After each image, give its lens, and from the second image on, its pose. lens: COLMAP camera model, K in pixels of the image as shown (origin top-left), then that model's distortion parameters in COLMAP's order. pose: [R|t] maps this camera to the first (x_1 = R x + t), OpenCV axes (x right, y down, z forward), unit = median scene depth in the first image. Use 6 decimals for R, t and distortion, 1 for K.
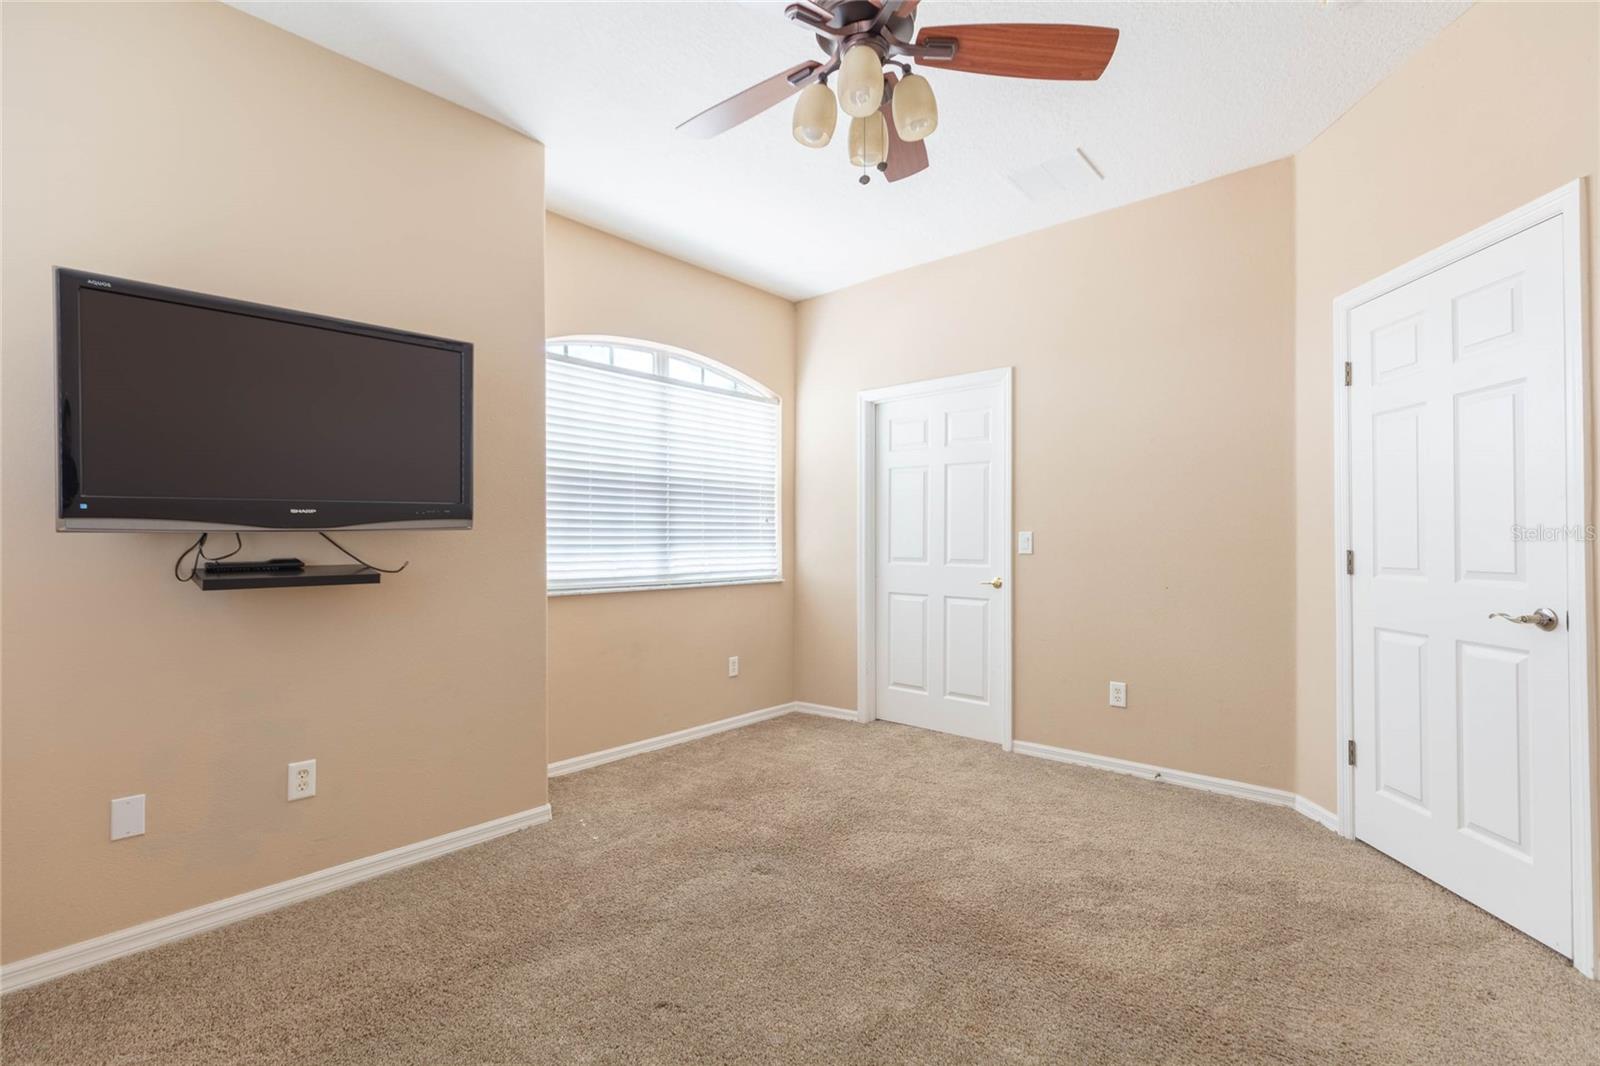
lens RADIAL K [[722.9, 0, 796.0], [0, 722.9, 542.5], [0, 0, 1]] dist [0.004128, 0.000035]
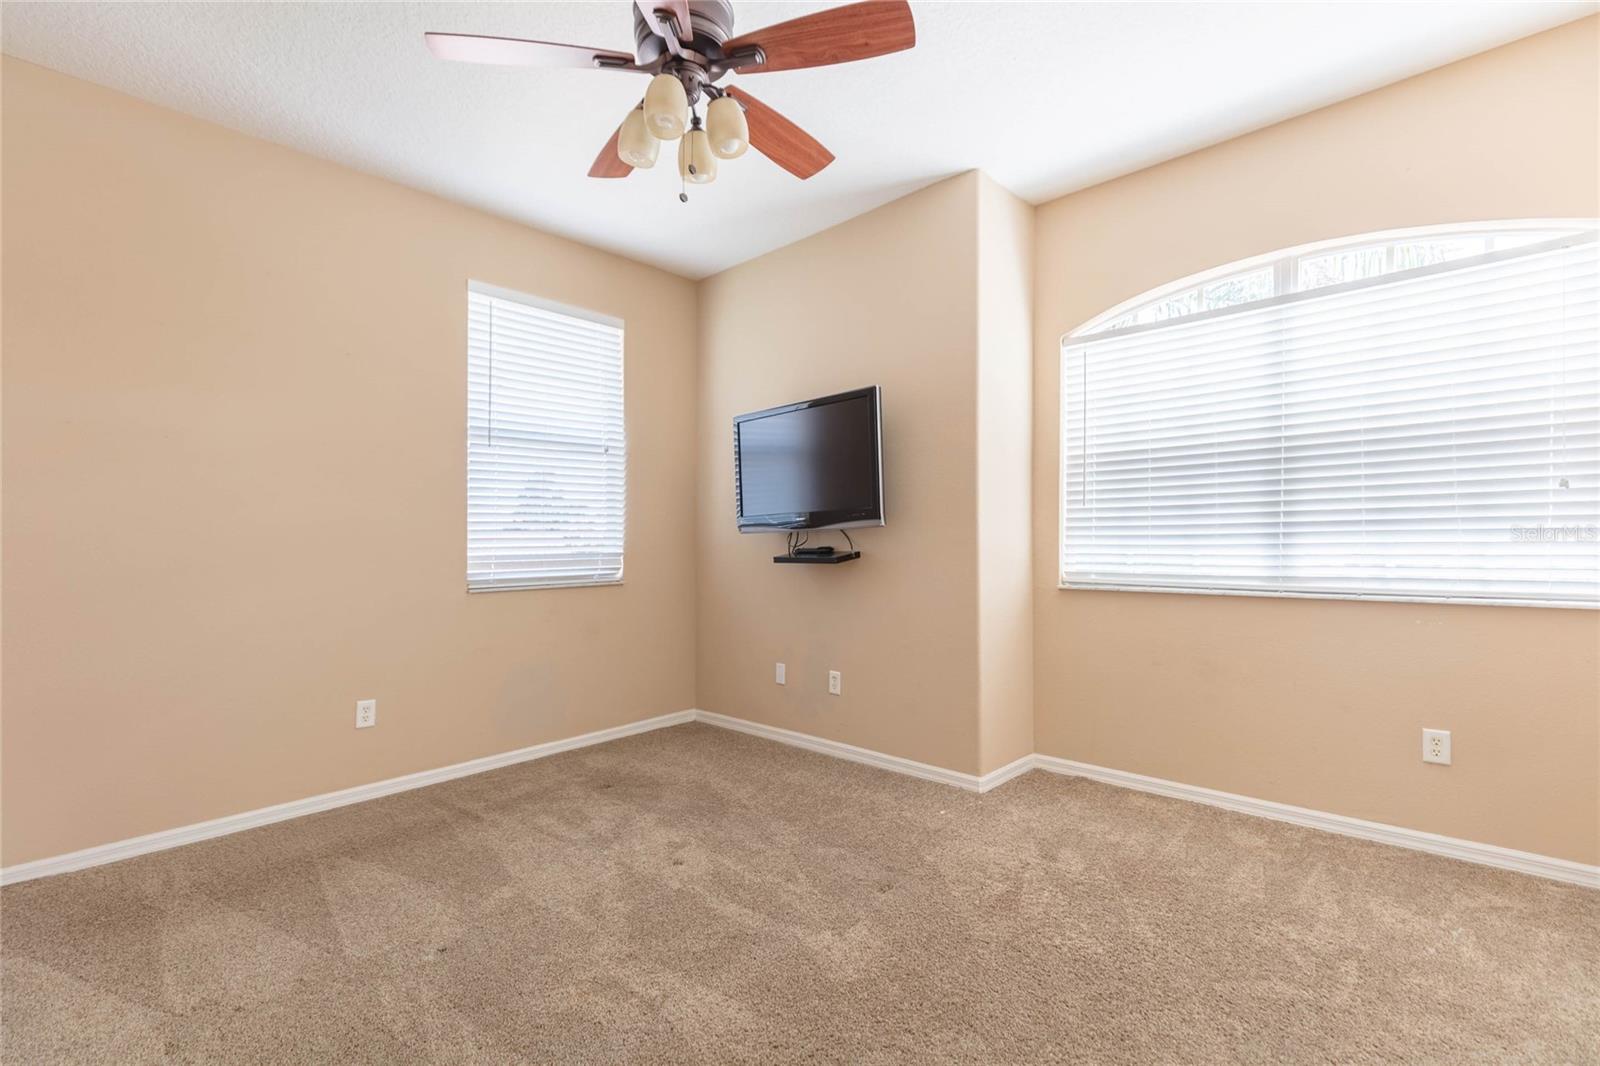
lens RADIAL K [[722.9, 0, 796.2], [0, 722.9, 528.6], [0, 0, 1]] dist [0.004128, 0.000035]
pose [[-0.031939, -0.005664, -0.999474, 0.575758], [0.016240, 0.999849, -0.006185, -0.006109], [0.999358, -0.016429, -0.031842, 0.588821]]
